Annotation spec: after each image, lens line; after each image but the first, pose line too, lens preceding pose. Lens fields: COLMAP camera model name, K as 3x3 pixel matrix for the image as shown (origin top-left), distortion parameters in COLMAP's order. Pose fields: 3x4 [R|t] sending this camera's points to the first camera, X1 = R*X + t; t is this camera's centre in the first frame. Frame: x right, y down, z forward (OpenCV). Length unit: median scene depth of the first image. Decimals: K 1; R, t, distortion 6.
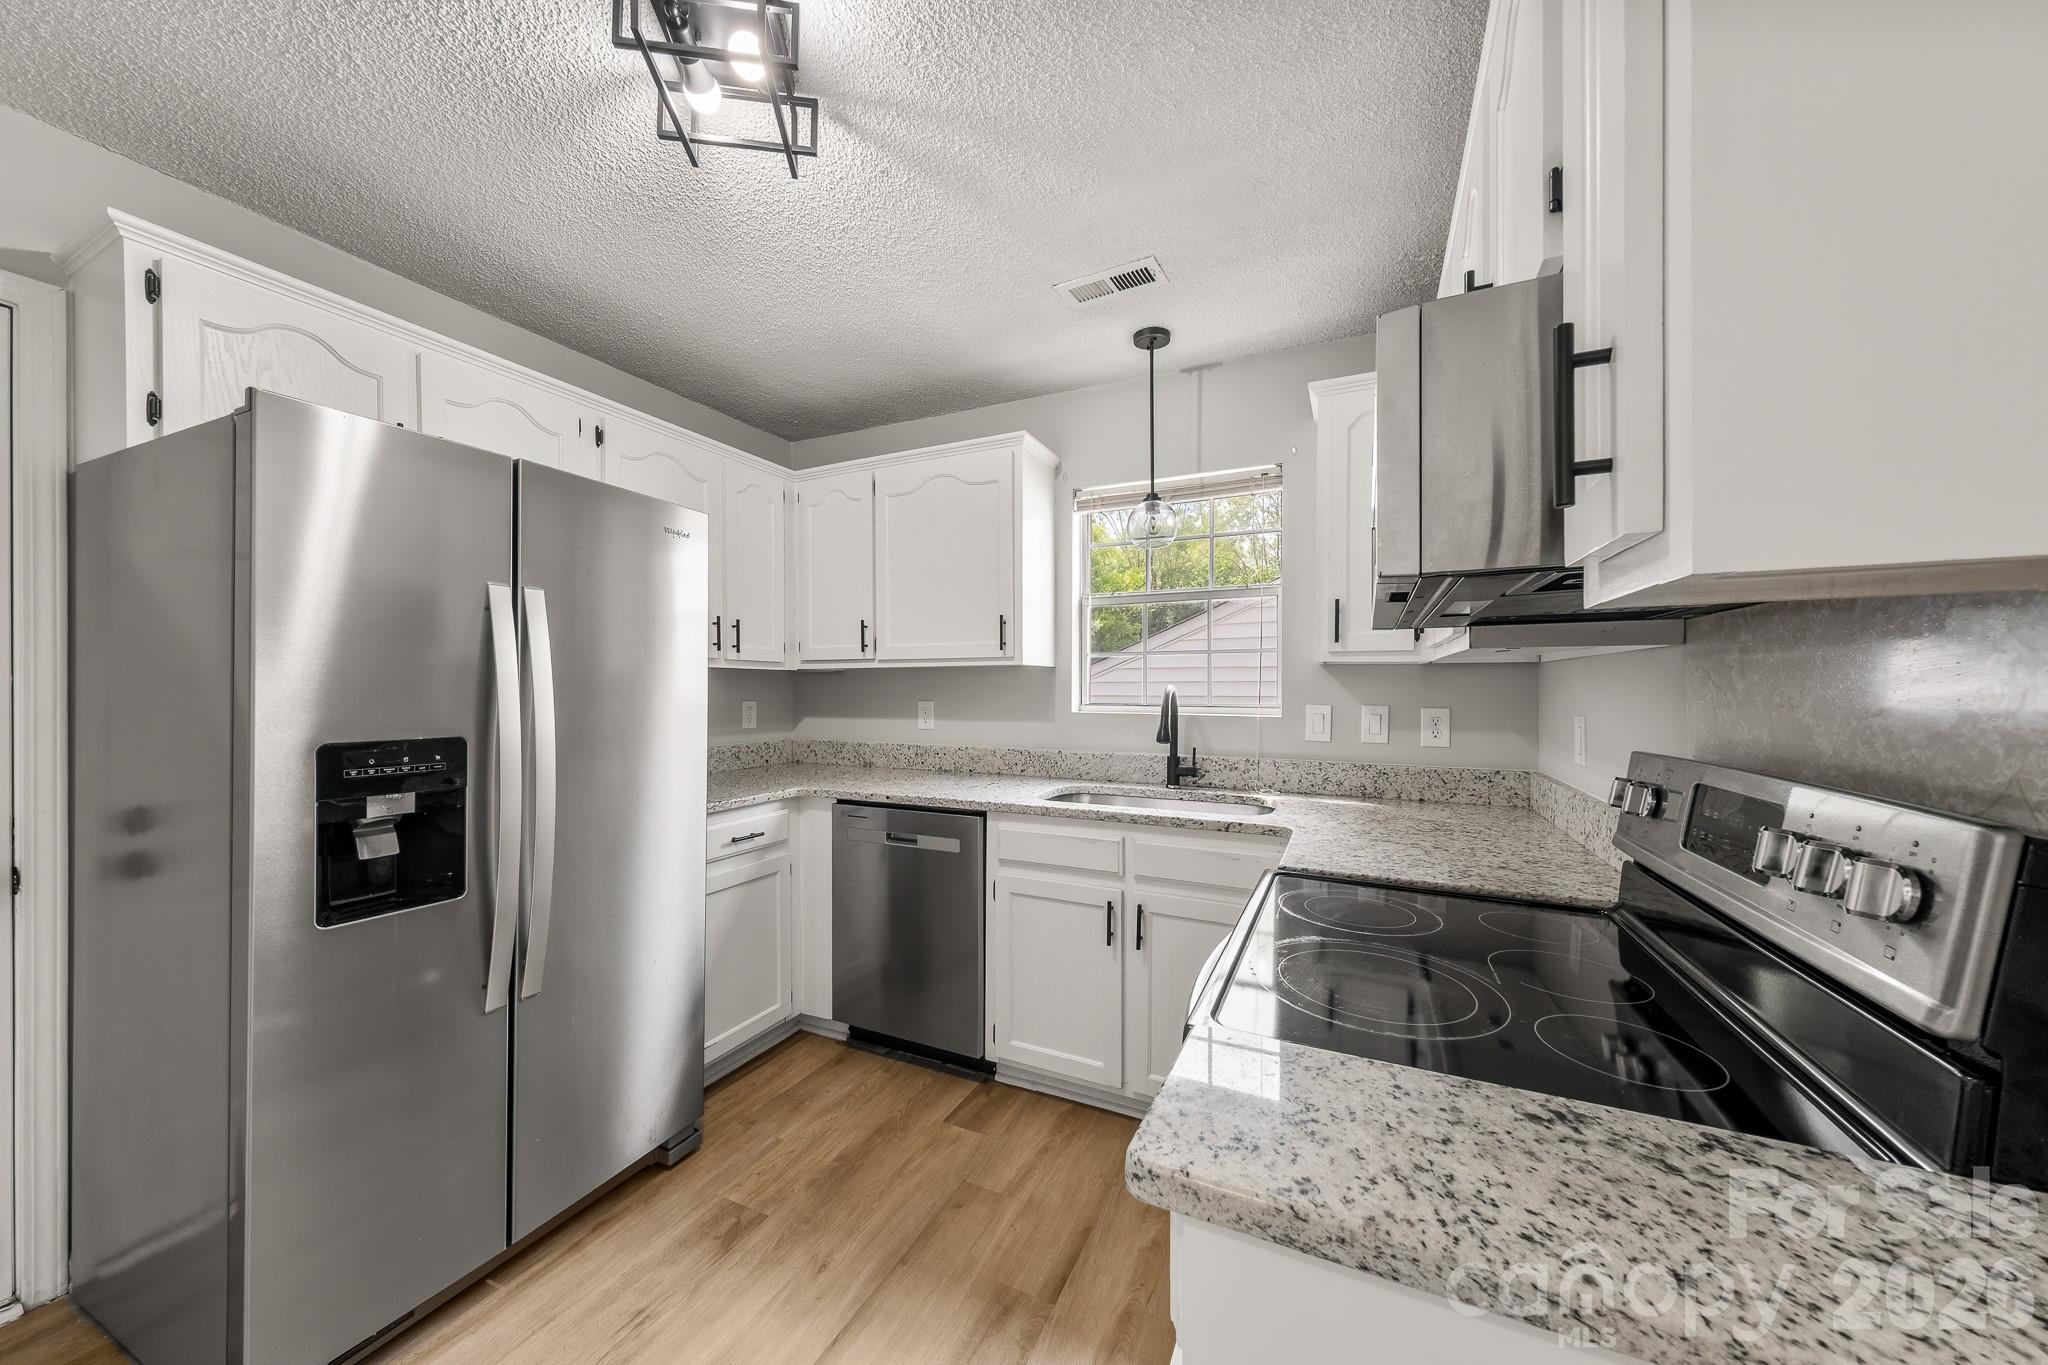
lens RADIAL K [[717.4, 0, 1033.3], [0, 717.4, 690.6], [0, 0, 1]] dist [0.001604, -0.000330]
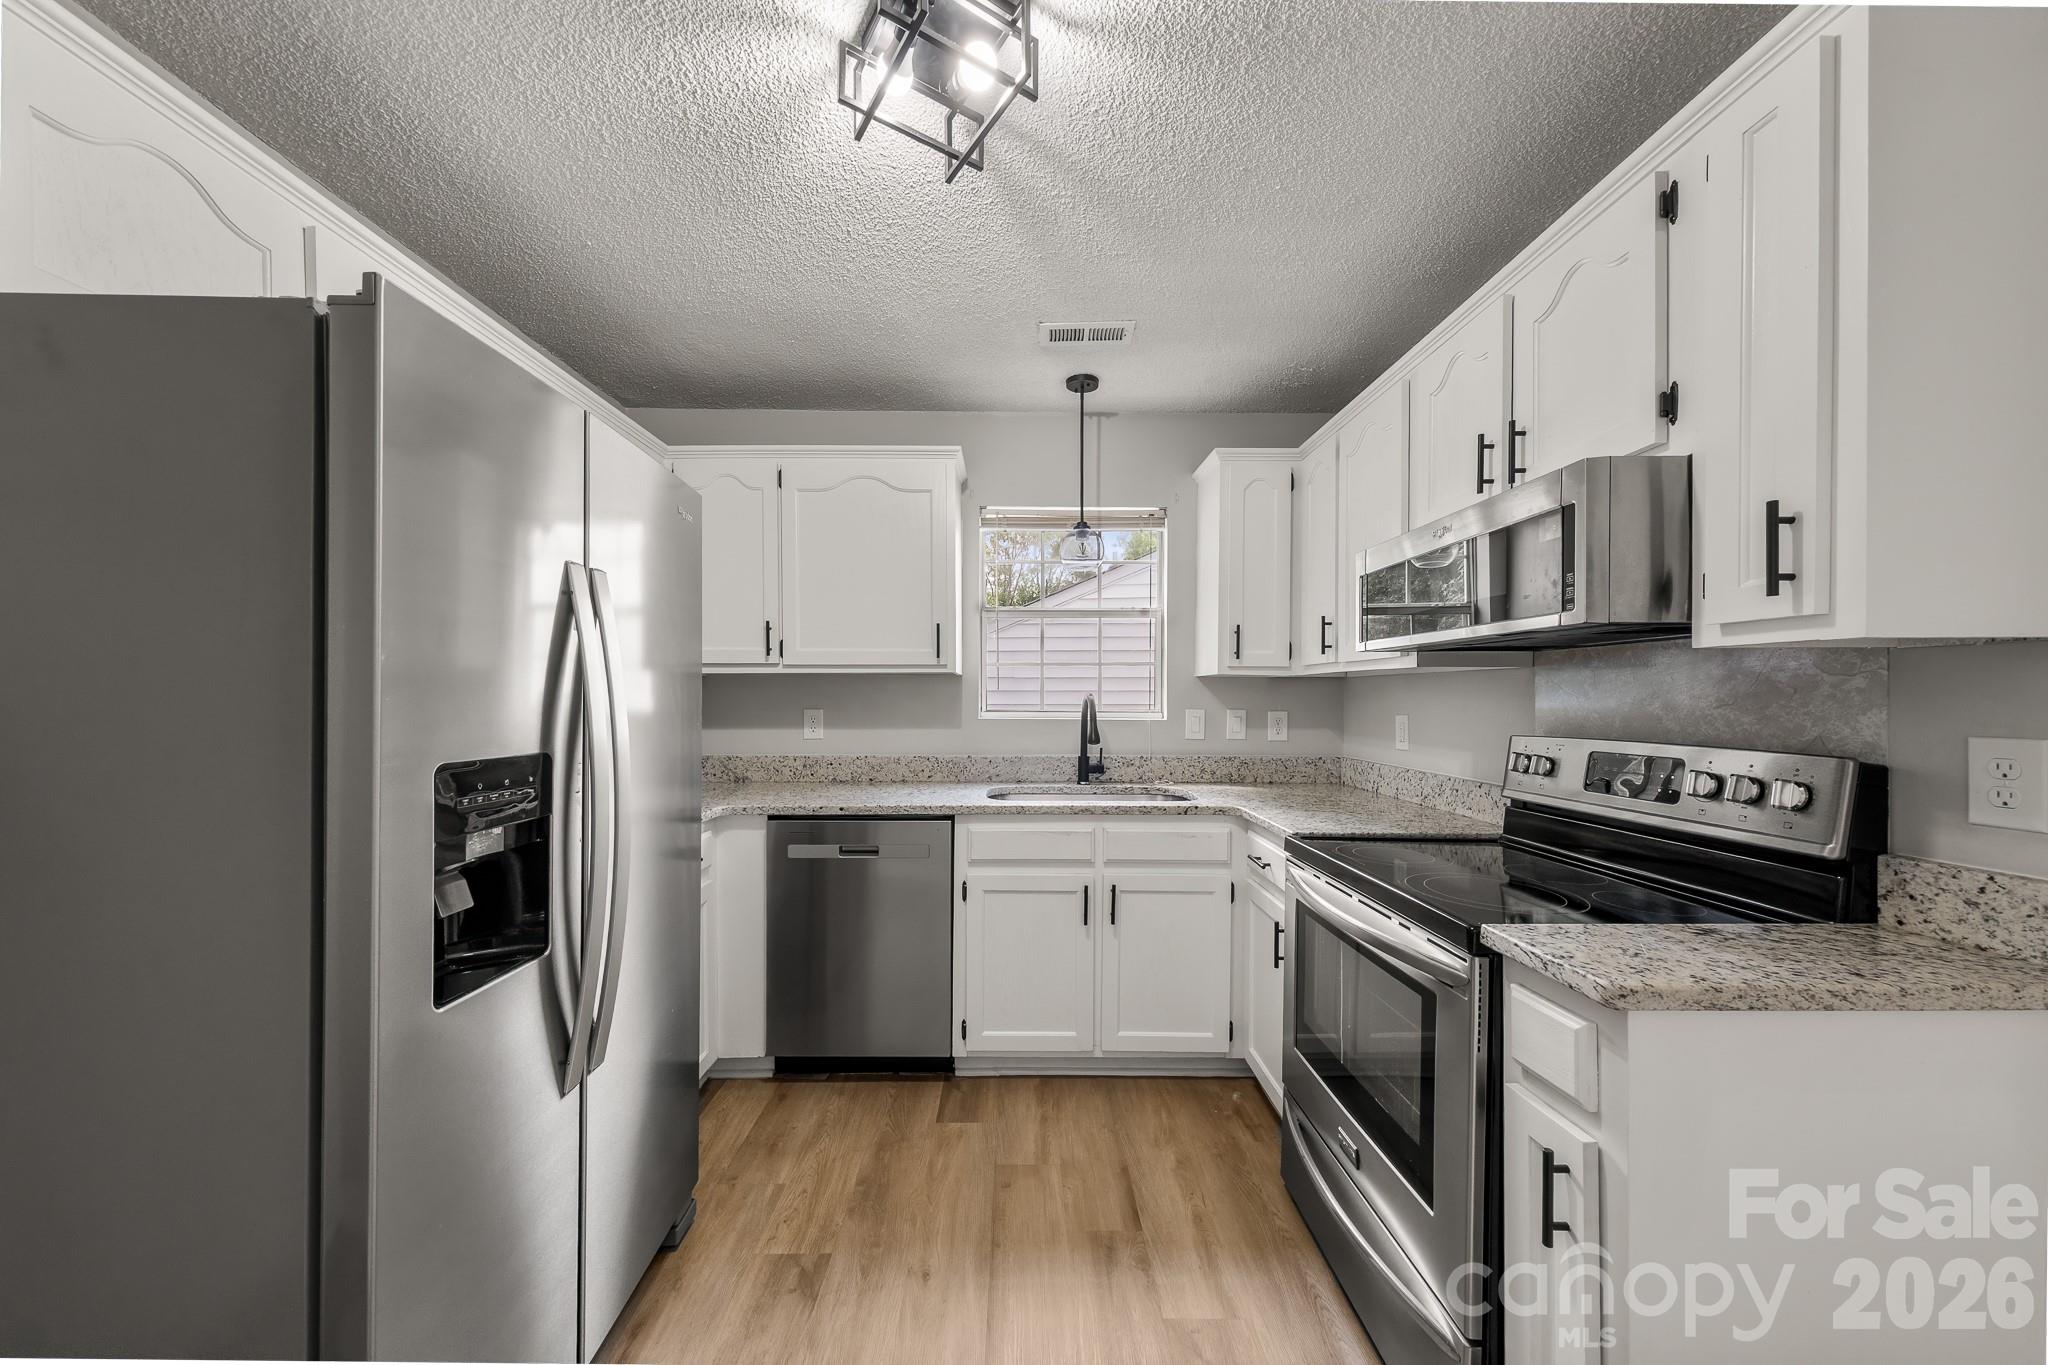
lens RADIAL K [[715.4, 0, 1023.8], [0, 715.4, 700.6], [0, 0, 1]] dist [0.000997, -0.000131]
pose [[0.901165, -0.001119, 0.433475, -0.421928], [0.000869, 0.999999, 0.000776, 0.003992], [-0.433476, -0.000323, 0.901165, 0.033968]]
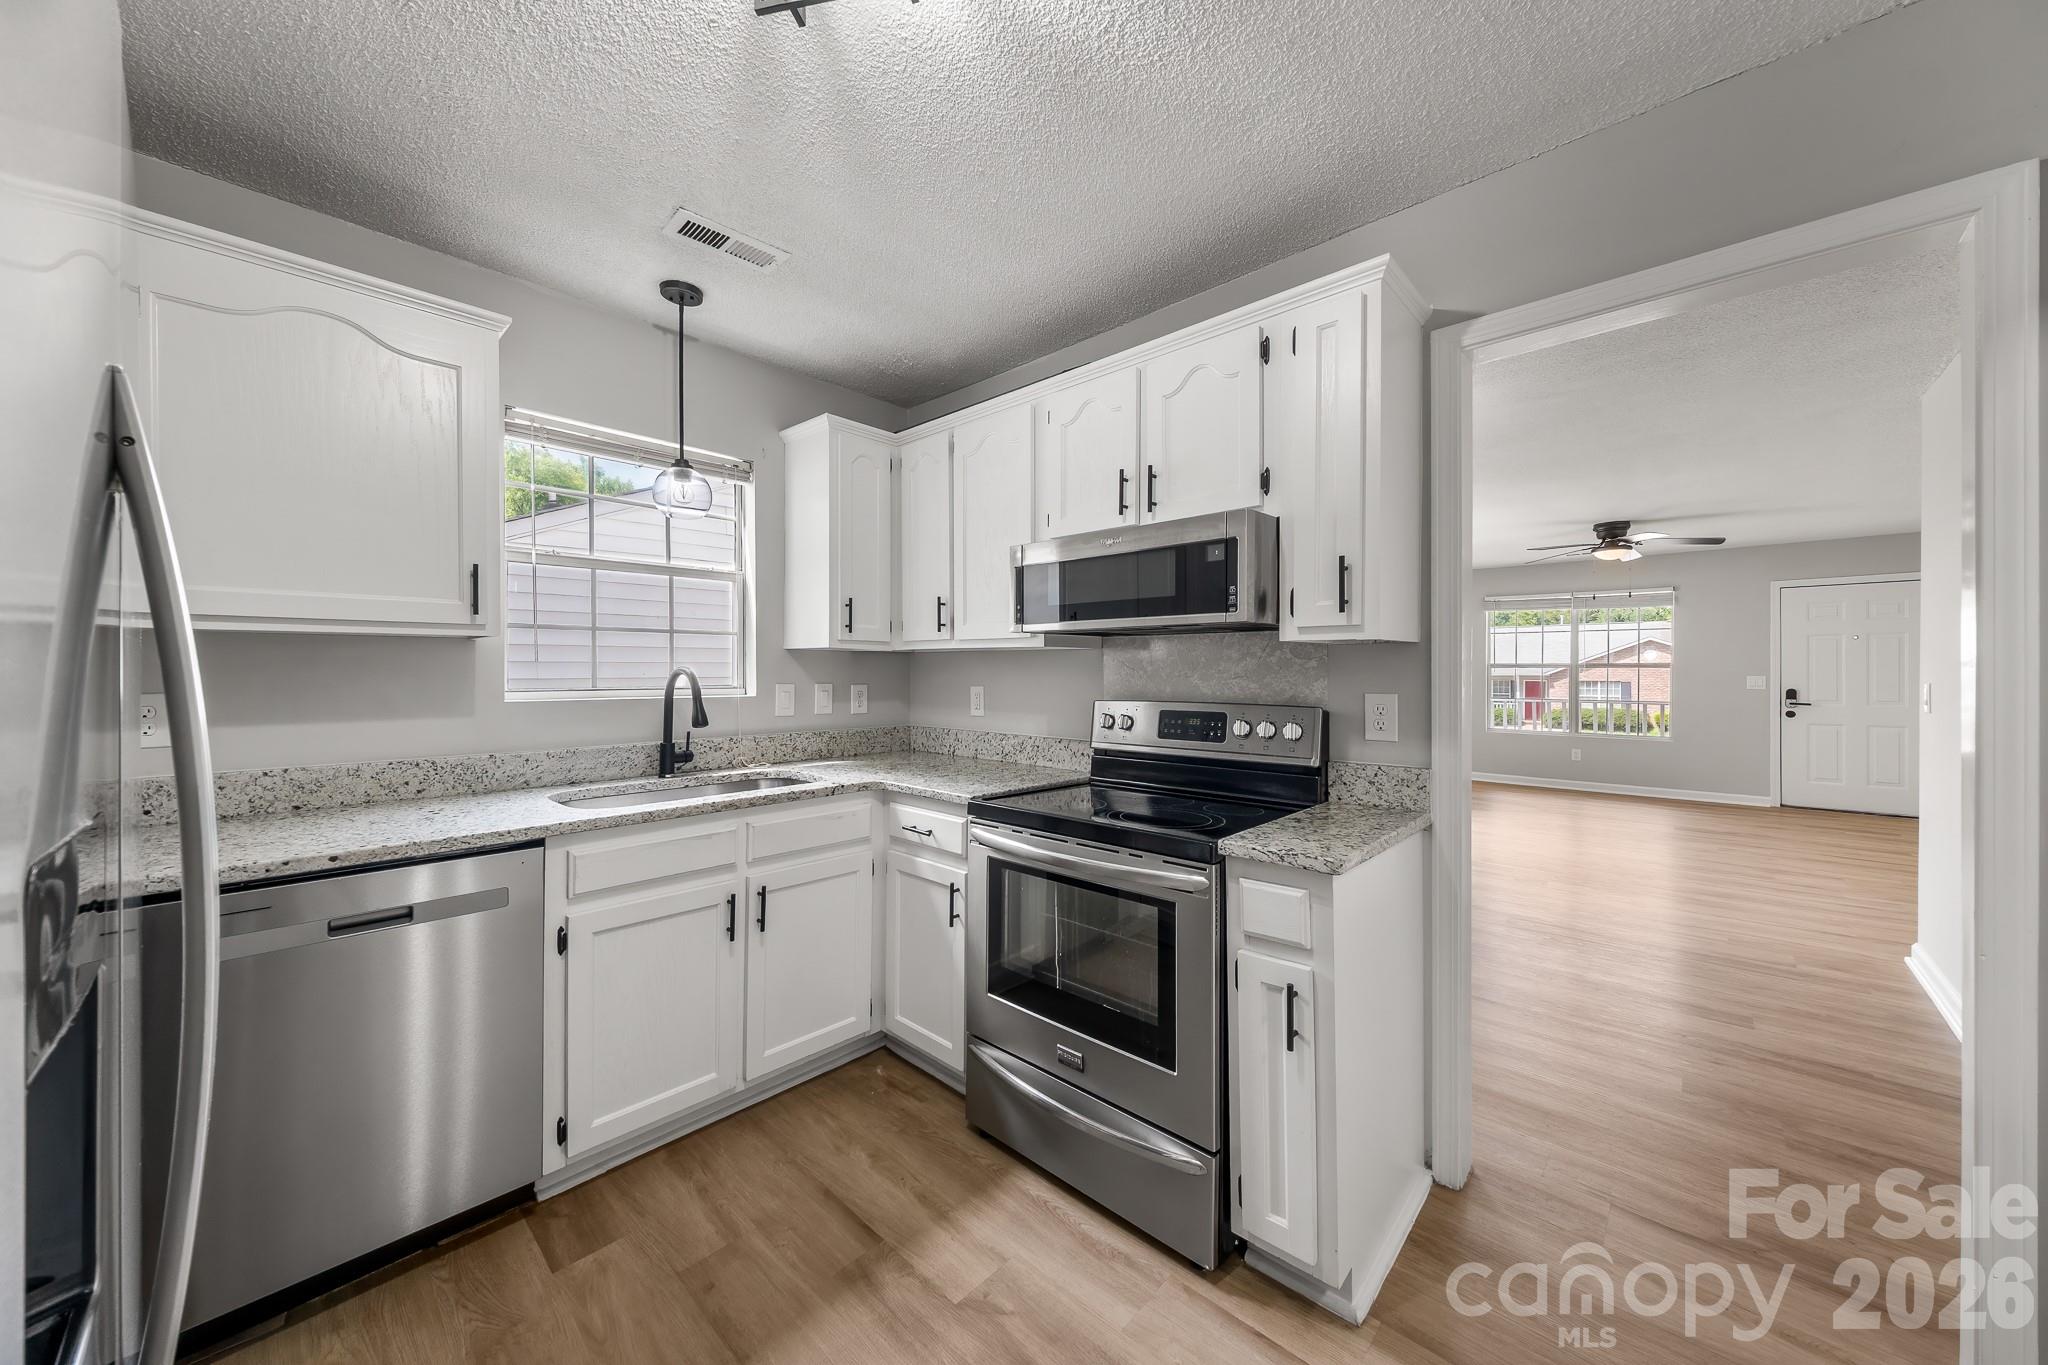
lens RADIAL K [[722.9, 0, 1026.1], [0, 722.9, 671.9], [0, 0, 1]] dist [-0.000045, -0.000227]
pose [[0.308266, -0.005470, 0.951285, -0.620063], [0.003677, 0.999983, 0.004558, -0.002949], [-0.951293, 0.002093, 0.308280, 0.303807]]
